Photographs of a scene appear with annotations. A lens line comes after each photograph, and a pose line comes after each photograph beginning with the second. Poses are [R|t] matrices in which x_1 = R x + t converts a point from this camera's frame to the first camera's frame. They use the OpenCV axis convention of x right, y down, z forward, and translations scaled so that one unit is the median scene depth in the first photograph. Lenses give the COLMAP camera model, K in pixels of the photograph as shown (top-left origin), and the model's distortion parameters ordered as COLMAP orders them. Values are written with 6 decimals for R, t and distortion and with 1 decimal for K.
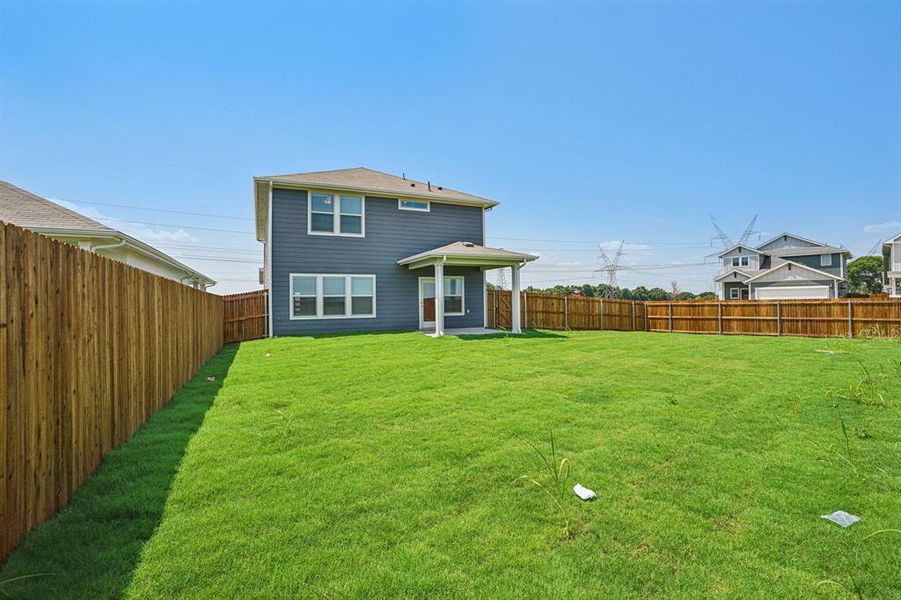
lens RADIAL K [[419.2, 0, 450.0], [0, 419.2, 306.5], [0, 0, 1]] dist [-0.061124, 0.023751]
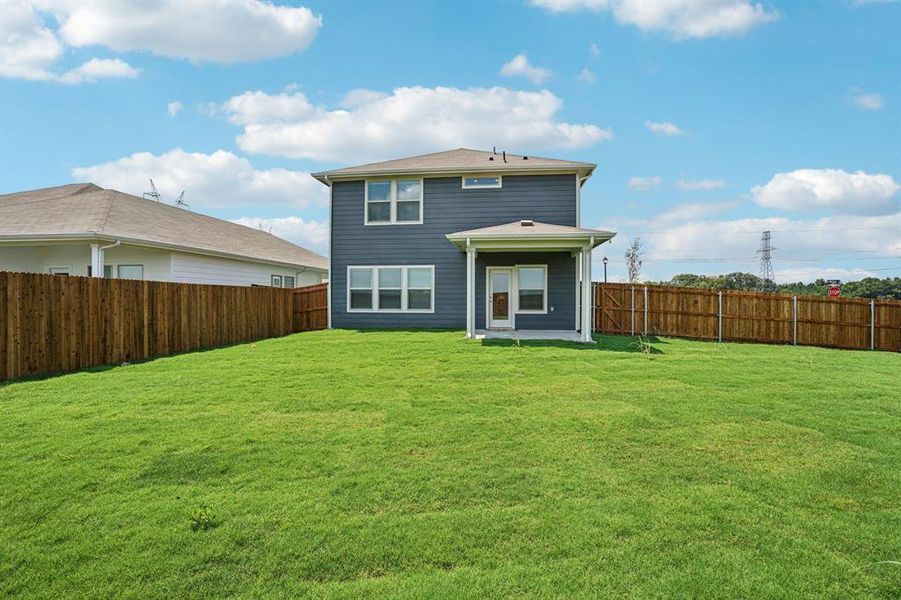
lens RADIAL K [[419.2, 0, 450.0], [0, 419.2, 306.5], [0, 0, 1]] dist [-0.061124, 0.023751]
pose [[0.847366, 0.025378, -0.530403, 0.331433], [-0.017897, 0.999655, 0.019237, -0.005660], [0.530708, -0.006808, 0.847527, 0.263397]]
